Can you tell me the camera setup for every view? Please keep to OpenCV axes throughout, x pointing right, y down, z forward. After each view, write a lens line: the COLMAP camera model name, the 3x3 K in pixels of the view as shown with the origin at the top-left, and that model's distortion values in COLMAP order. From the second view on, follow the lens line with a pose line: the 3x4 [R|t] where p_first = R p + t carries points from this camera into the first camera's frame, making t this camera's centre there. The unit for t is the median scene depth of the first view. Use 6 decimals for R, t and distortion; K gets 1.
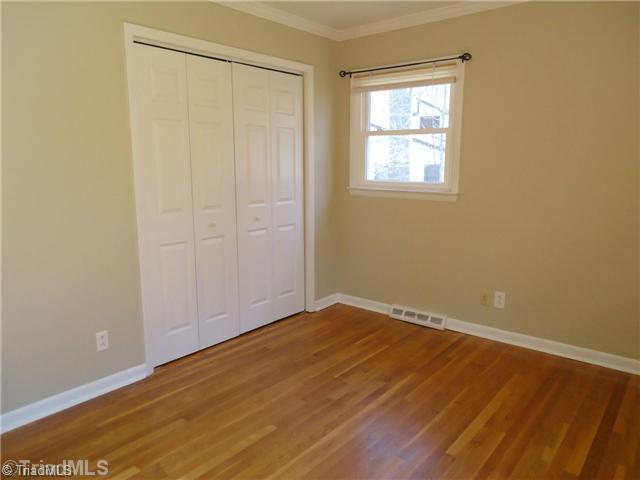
lens RADIAL K [[469.9, 0, 320.0], [0, 469.9, 240.0], [0, 0, 1]] dist [0.005321, 0.001549]
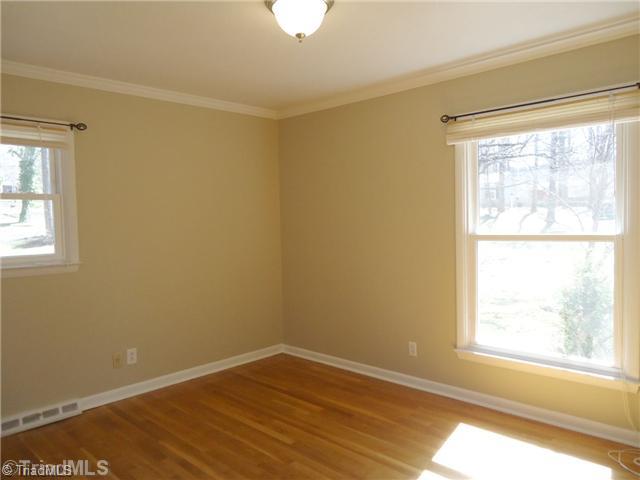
lens RADIAL K [[469.9, 0, 320.0], [0, 469.9, 240.0], [0, 0, 1]] dist [0.005321, 0.001549]
pose [[0.077229, -0.044185, 0.996034, -0.601313], [0.188013, 0.981739, 0.028973, -0.077701], [-0.979126, 0.185030, 0.084126, 0.419295]]
